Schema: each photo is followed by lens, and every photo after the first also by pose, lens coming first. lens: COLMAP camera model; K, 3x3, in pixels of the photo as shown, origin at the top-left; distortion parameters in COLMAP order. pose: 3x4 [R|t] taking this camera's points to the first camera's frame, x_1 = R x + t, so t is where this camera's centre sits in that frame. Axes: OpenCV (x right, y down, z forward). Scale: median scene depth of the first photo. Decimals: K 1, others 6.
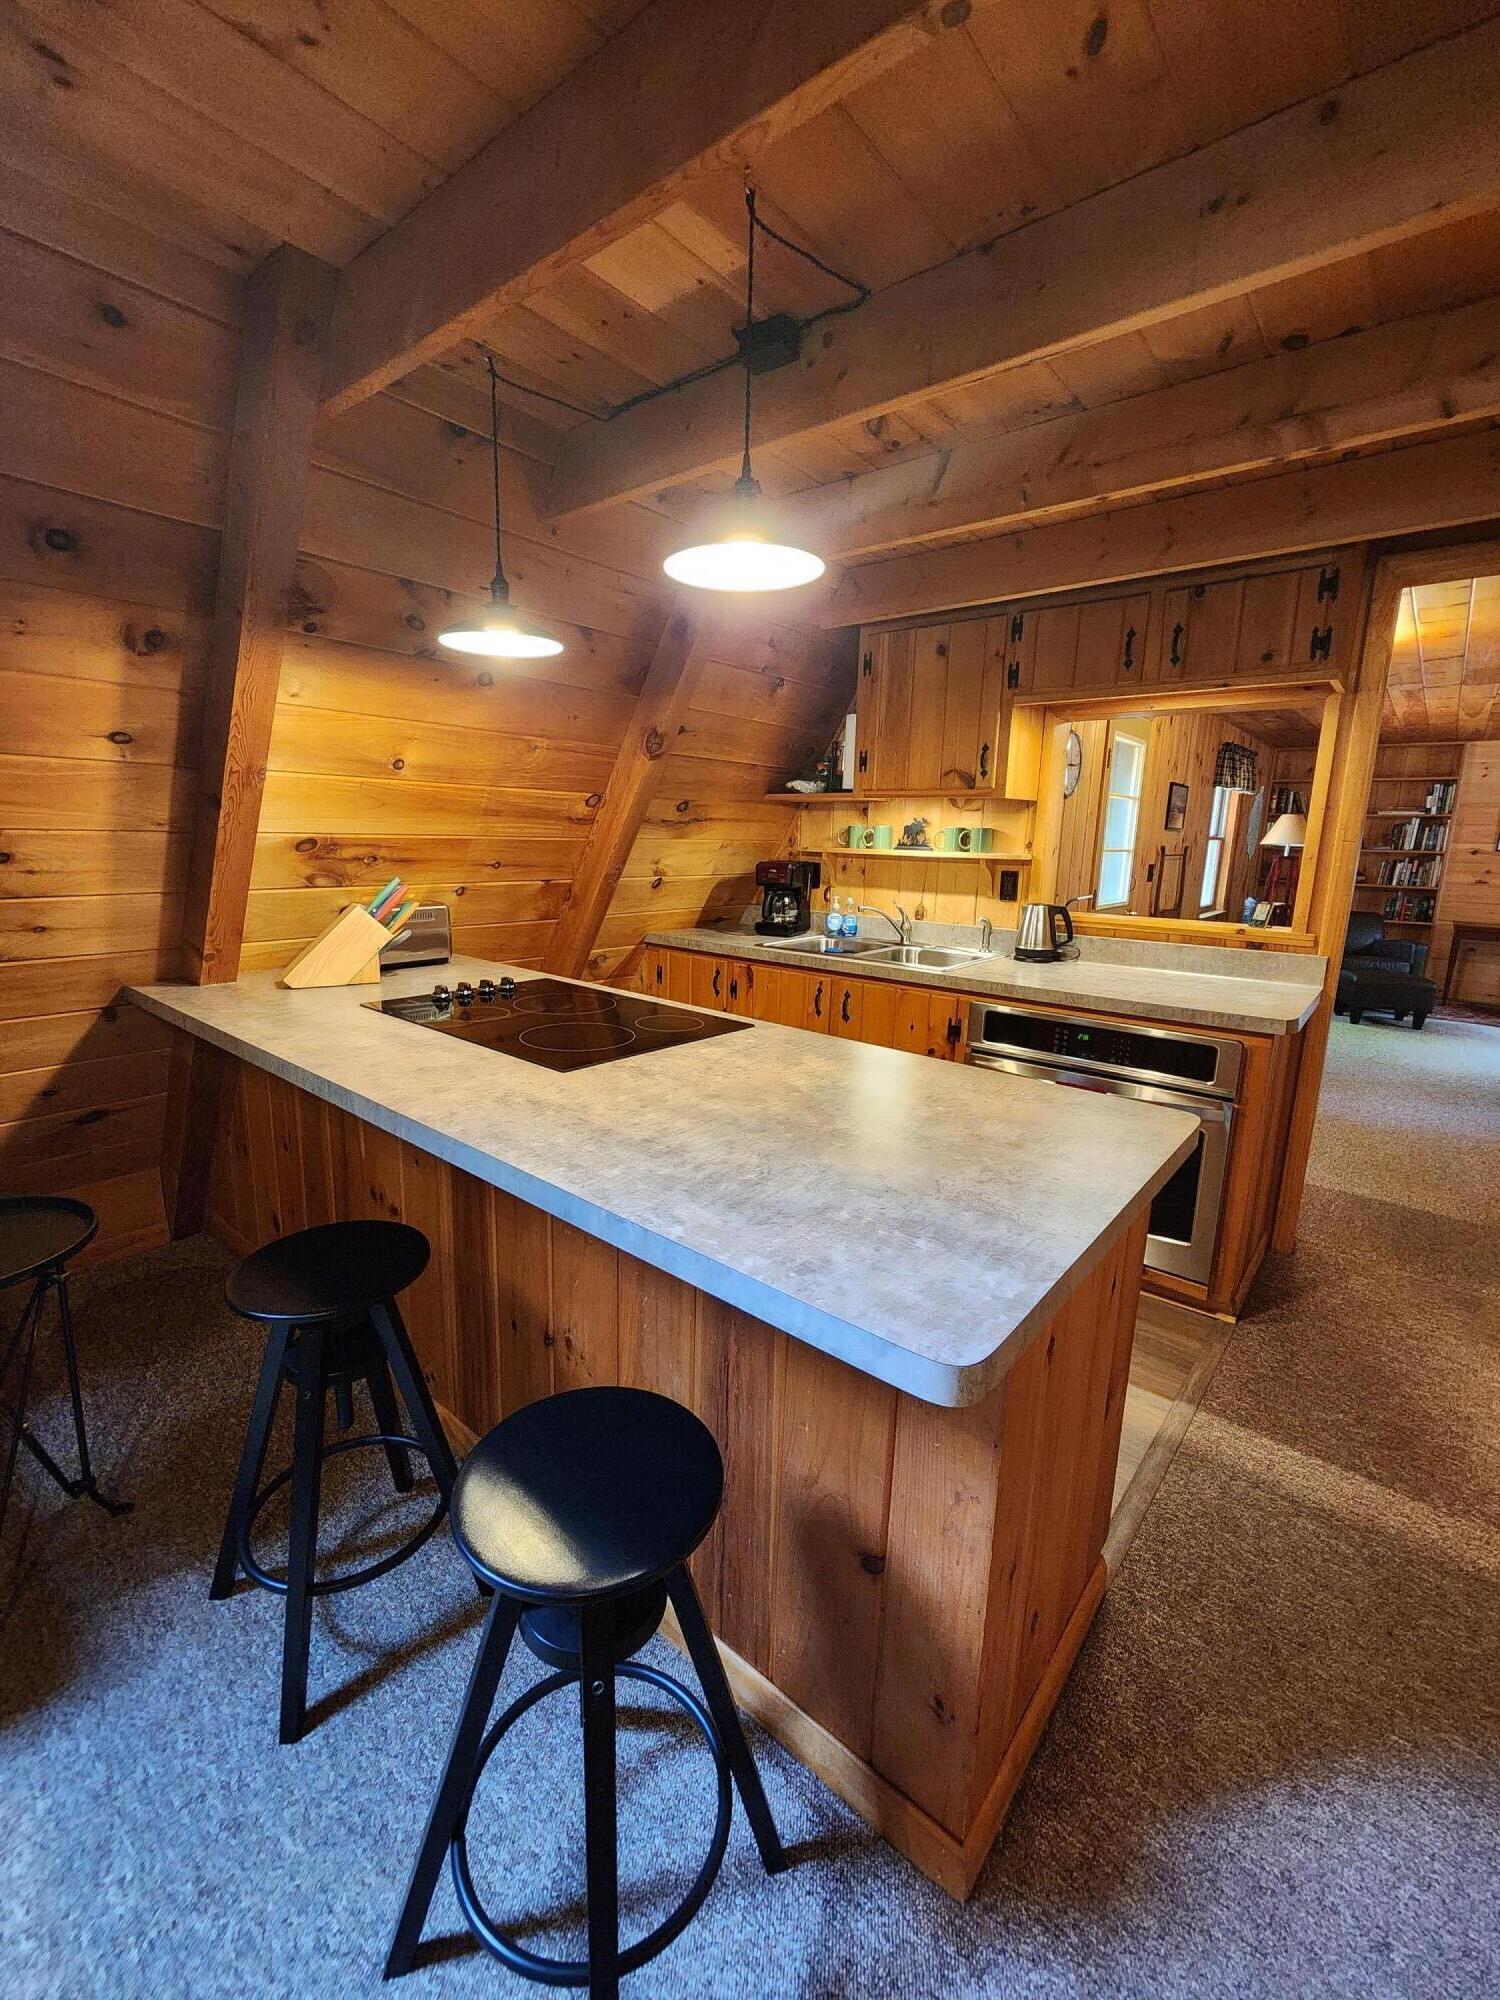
lens RADIAL K [[827.1, 0, 744.0], [0, 827.1, 997.9], [0, 0, 1]] dist [0.002462, -0.000577]
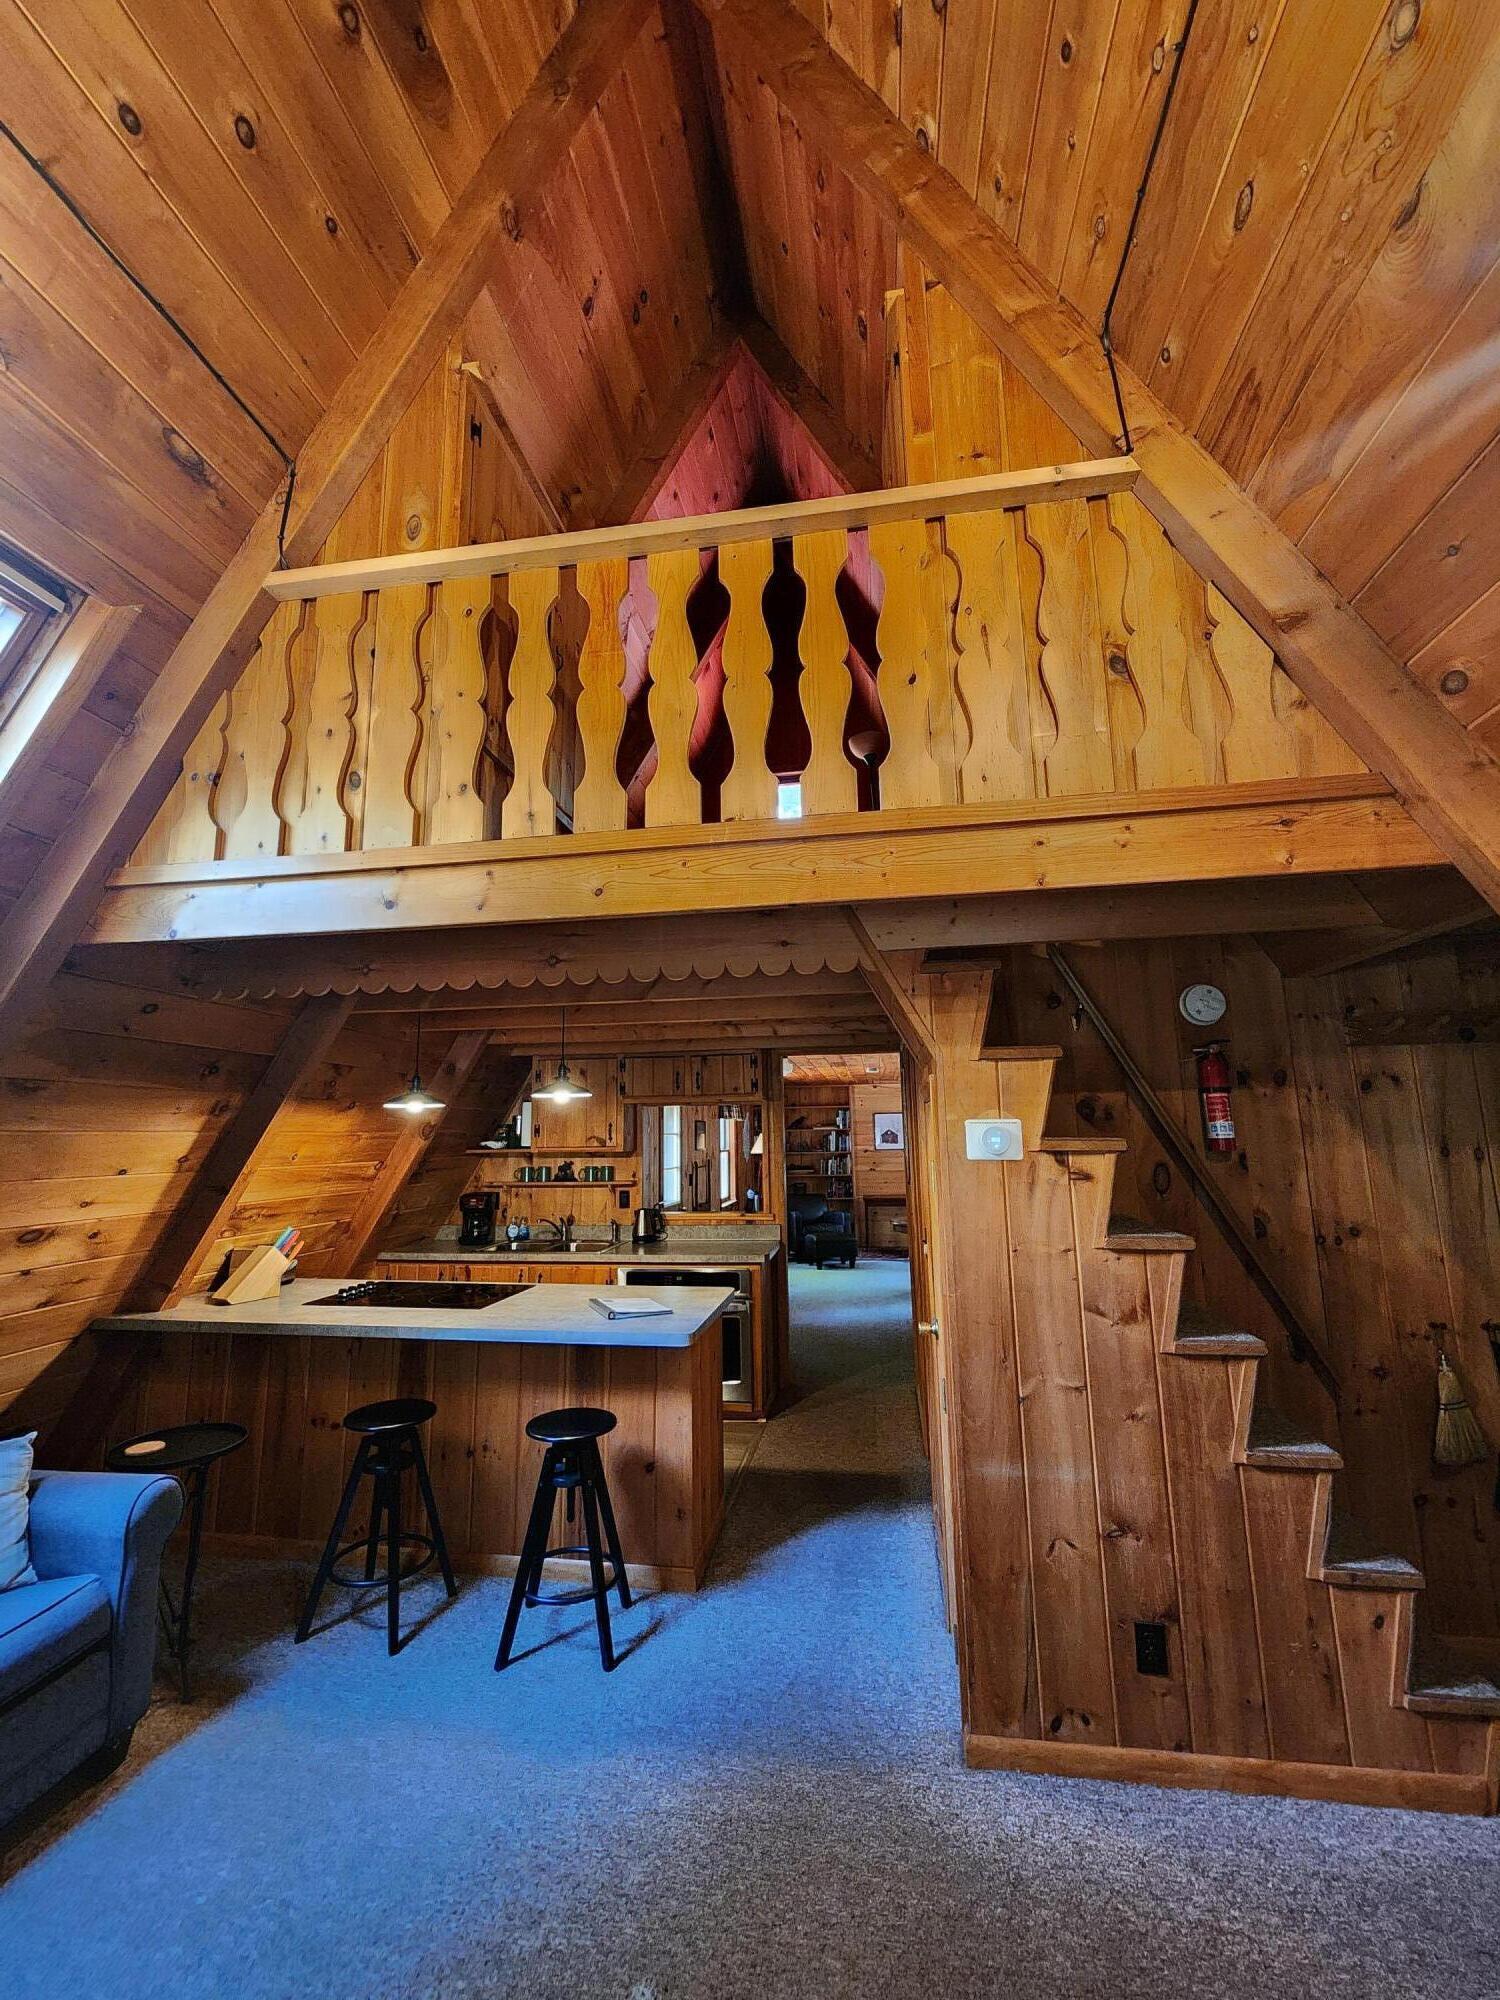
lens RADIAL K [[827.1, 0, 744.0], [0, 827.1, 991.5], [0, 0, 1]] dist [0.002462, -0.000577]
pose [[0.860033, 0.050836, 0.507699, -0.336142], [0.135283, 0.936694, -0.322958, 0.045321], [-0.491977, 0.346438, 0.798711, -0.601540]]
